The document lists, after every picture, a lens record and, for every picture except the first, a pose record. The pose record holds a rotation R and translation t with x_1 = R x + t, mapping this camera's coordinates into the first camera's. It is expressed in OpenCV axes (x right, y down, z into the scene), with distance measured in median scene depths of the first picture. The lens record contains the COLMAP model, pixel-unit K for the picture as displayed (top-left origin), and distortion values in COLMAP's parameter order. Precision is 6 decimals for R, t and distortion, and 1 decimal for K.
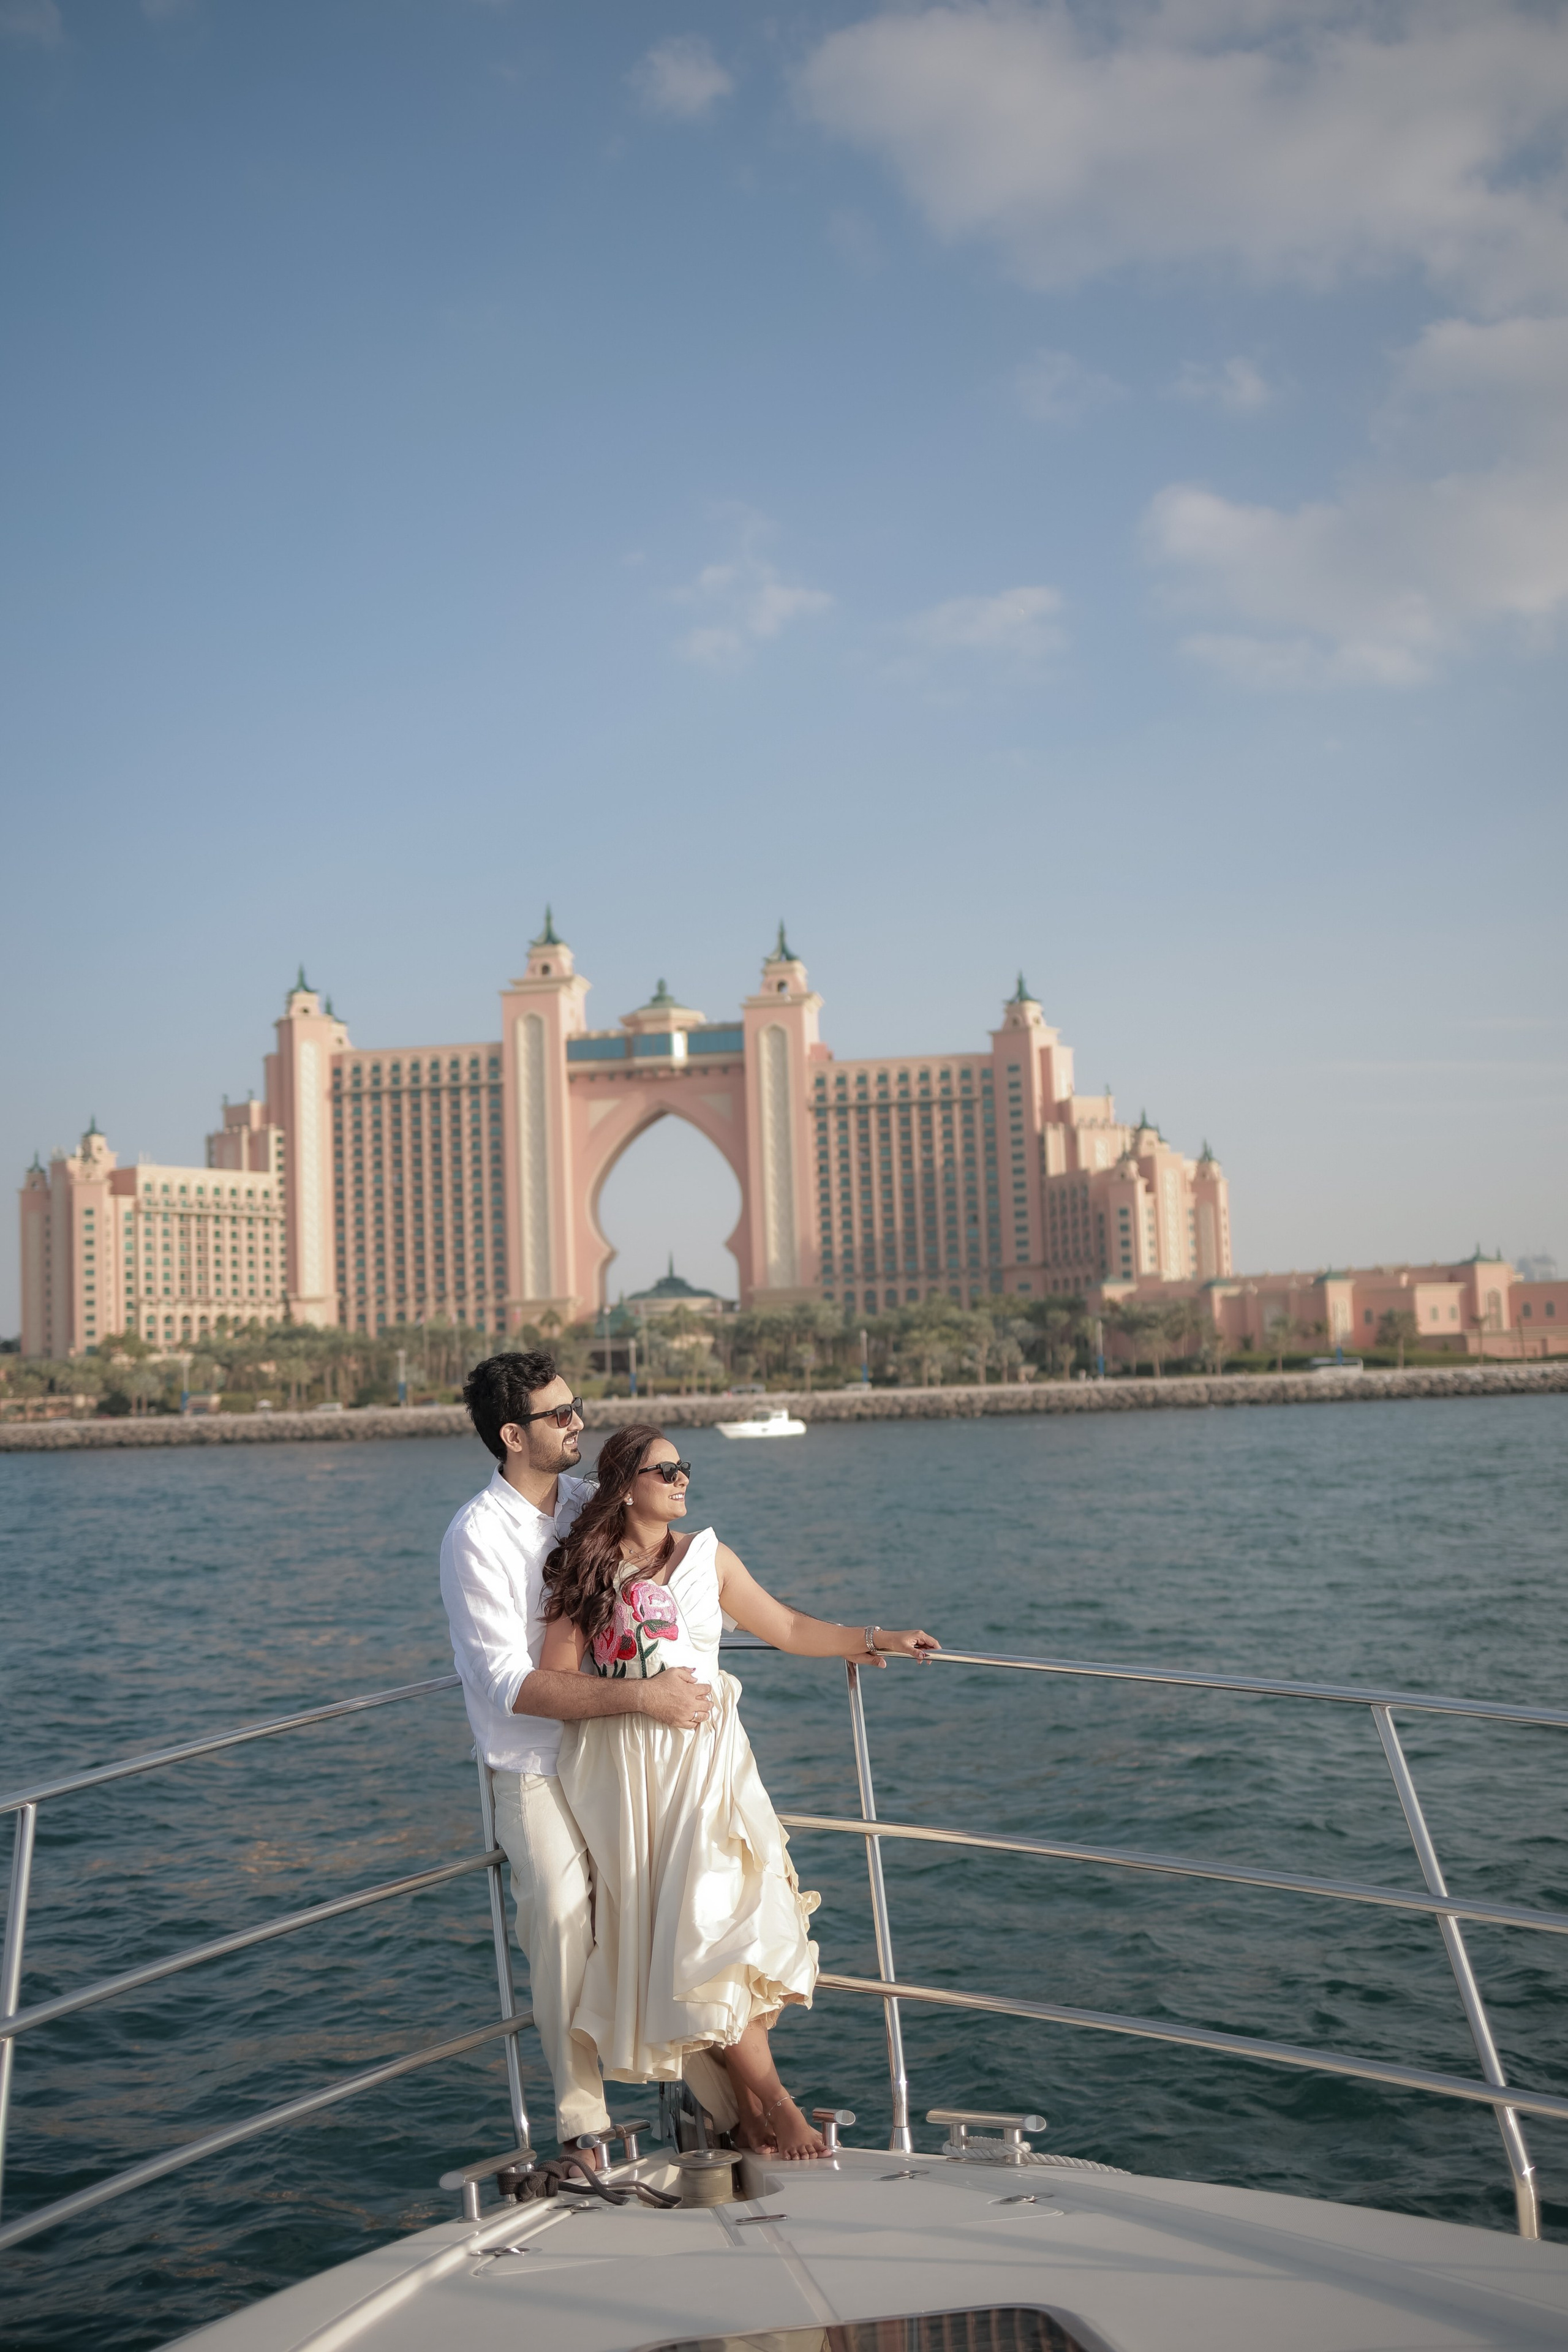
lens RADIAL K [[2387.3, 0, 784.0], [0, 2387.3, 1176.0], [0, 0, 1]] dist [-0.076671, 0.024468]
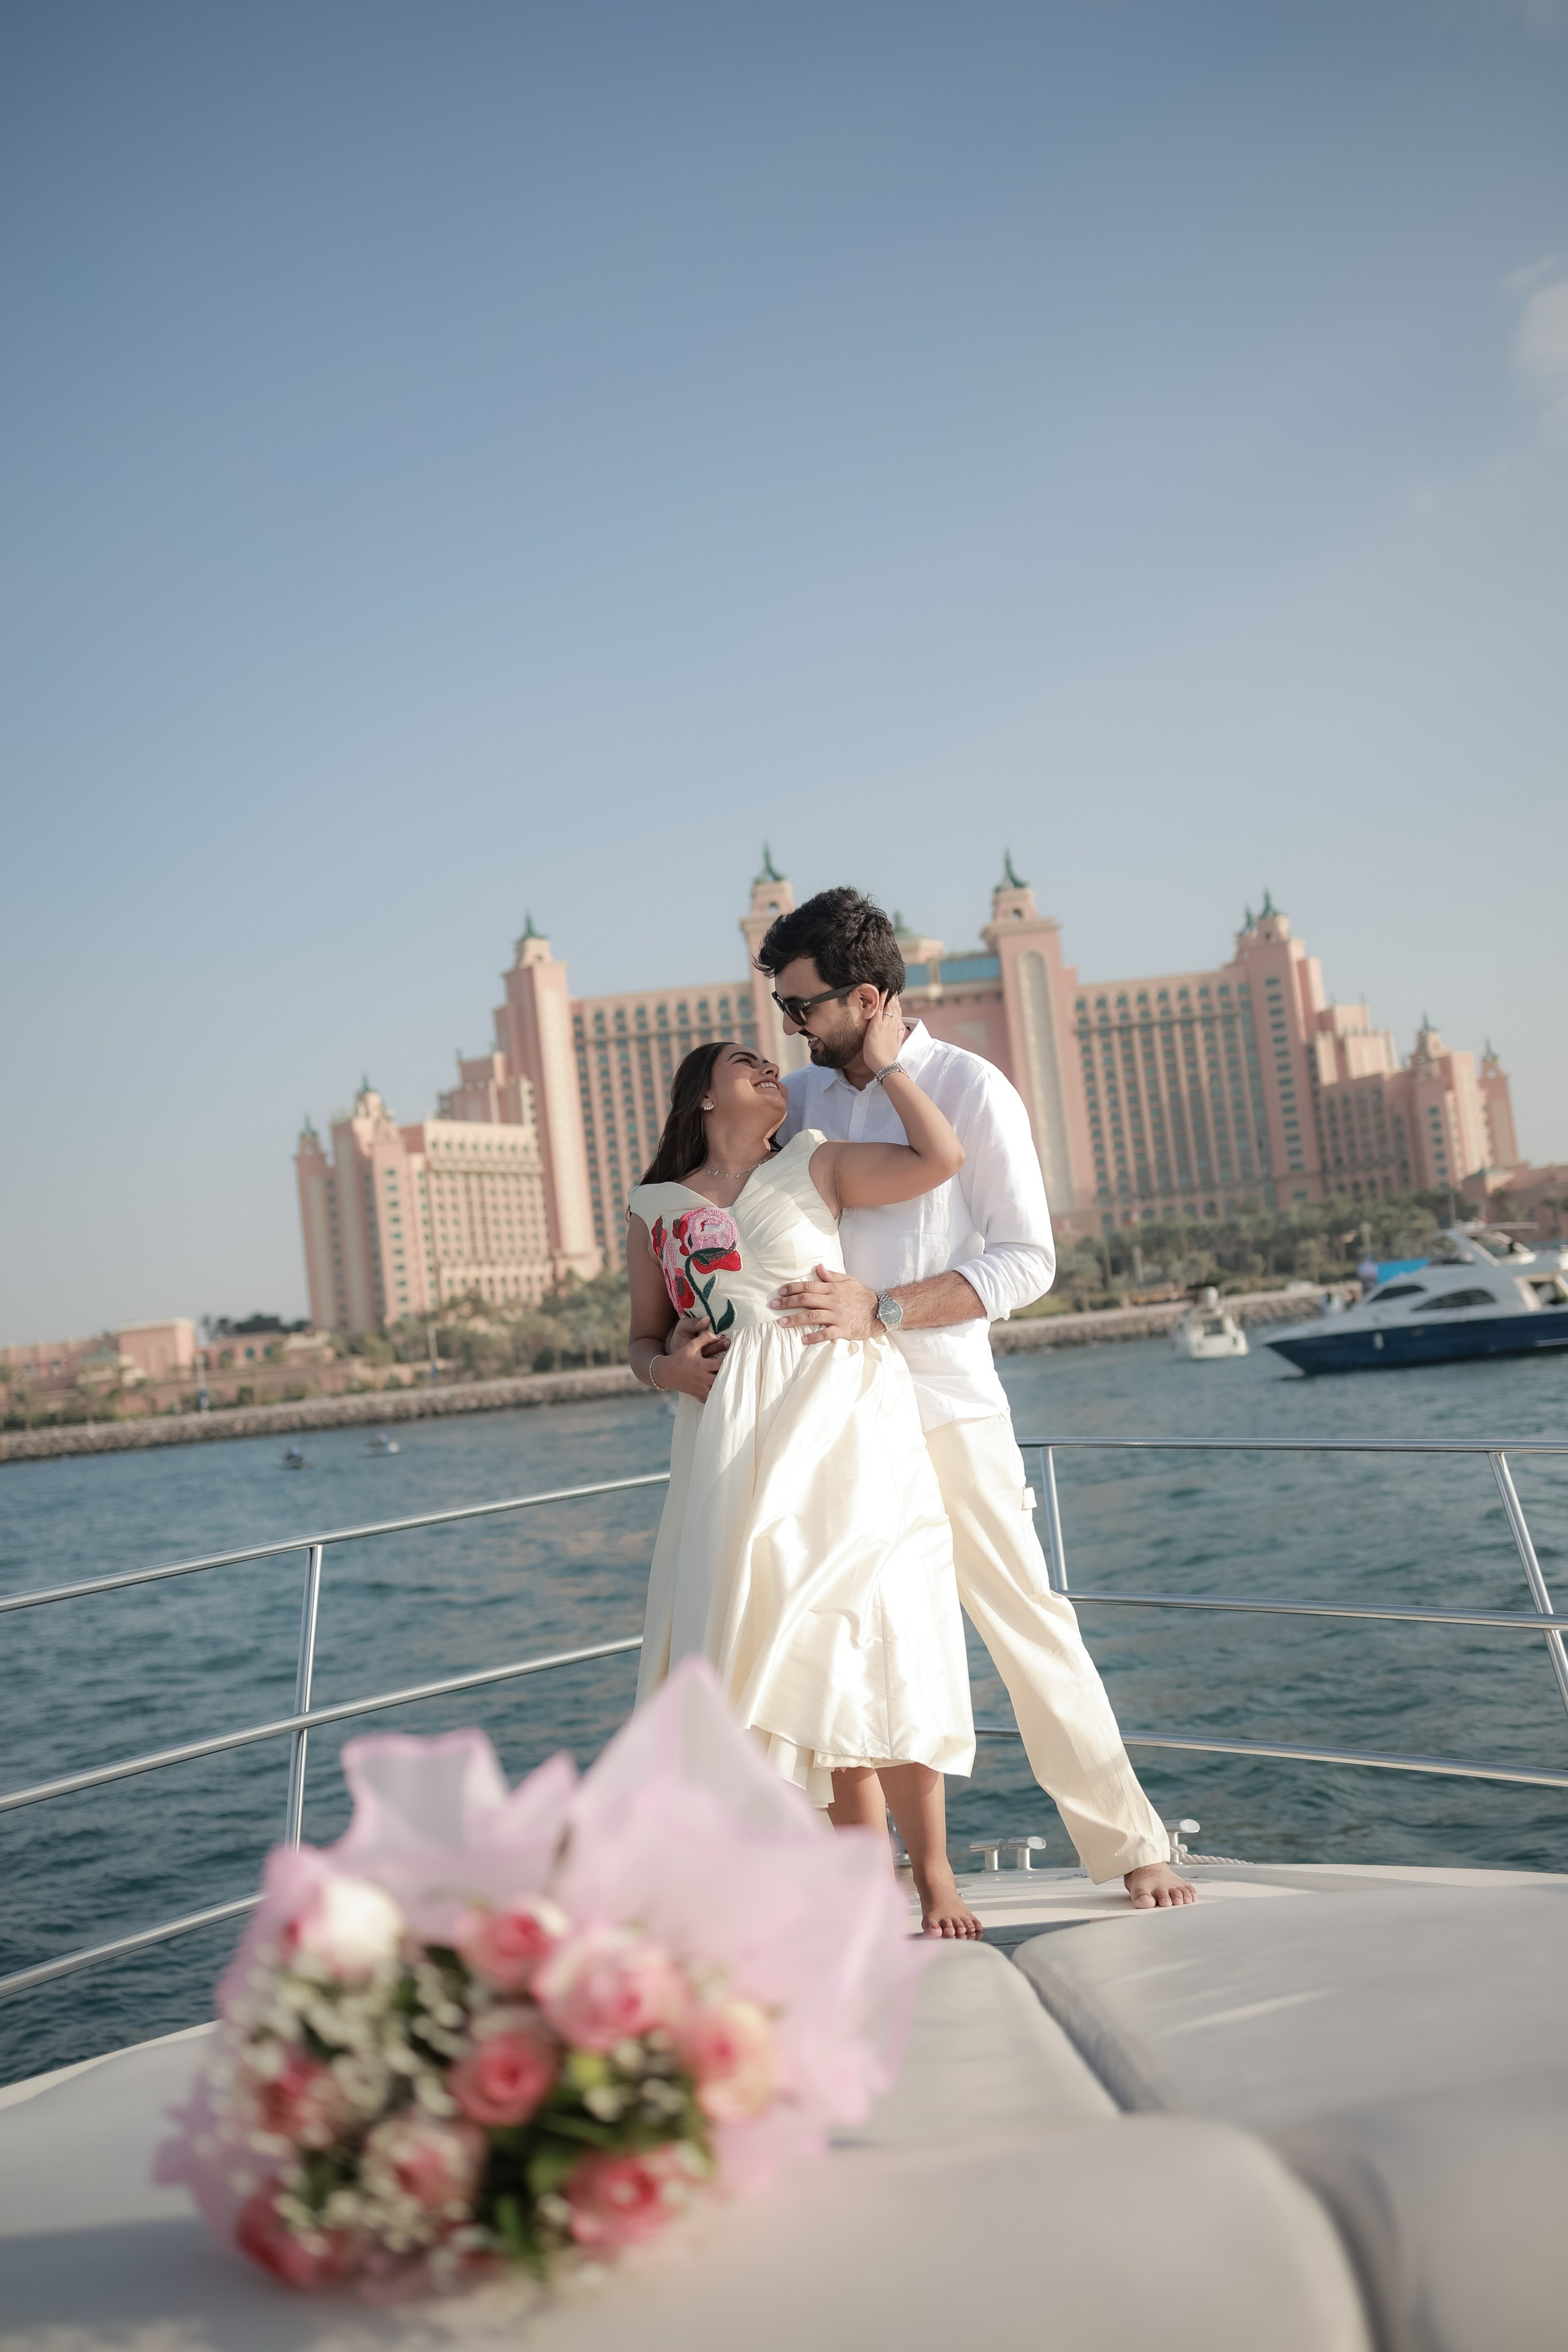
lens RADIAL K [[2387.3, 0, 784.0], [0, 2387.3, 1176.0], [0, 0, 1]] dist [-0.076671, 0.024468]
pose [[0.983972, -0.058626, 0.168409, -0.282114], [0.057970, 0.998279, 0.008816, 0.016381], [-0.168637, 0.001088, 0.985678, 0.034405]]
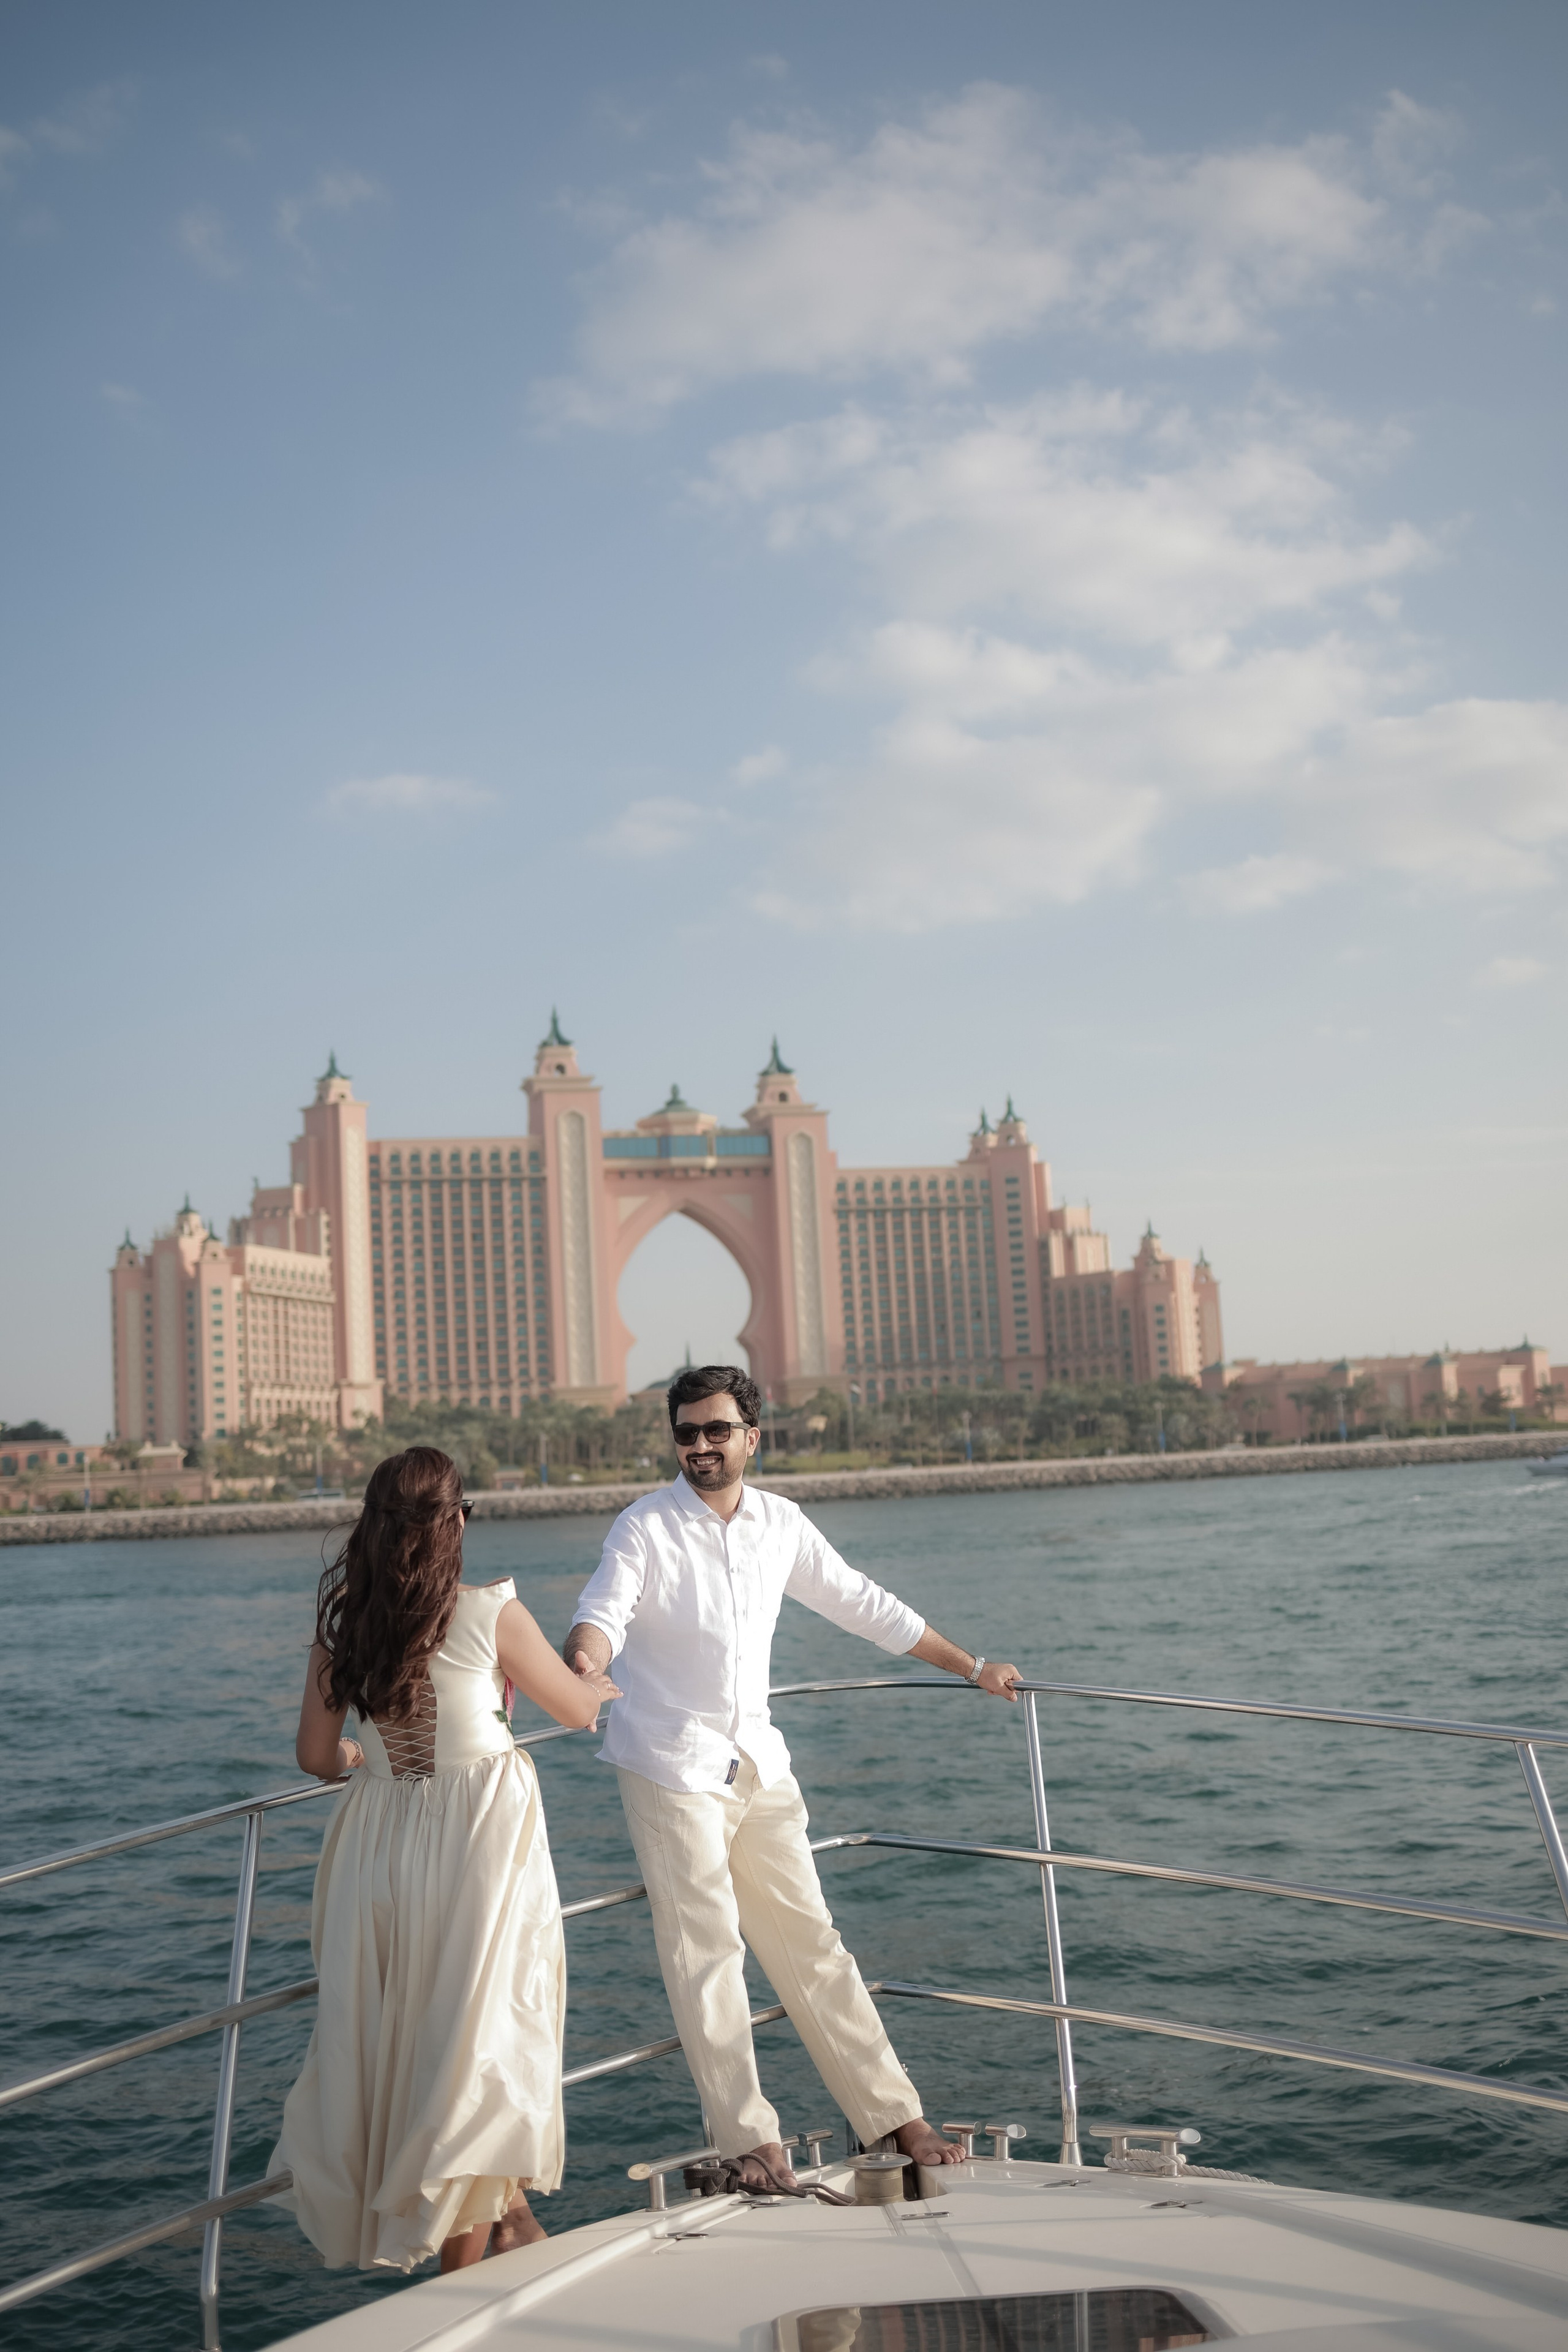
lens RADIAL K [[2388.3, 0, 791.3], [0, 2388.3, 1166.0], [0, 0, 1]] dist [-0.071374, -0.014781]
pose [[0.920601, 0.039935, 0.388458, -0.431675], [-0.017026, 0.997916, -0.062241, 0.019445], [-0.390134, 0.050686, 0.919362, 0.007995]]
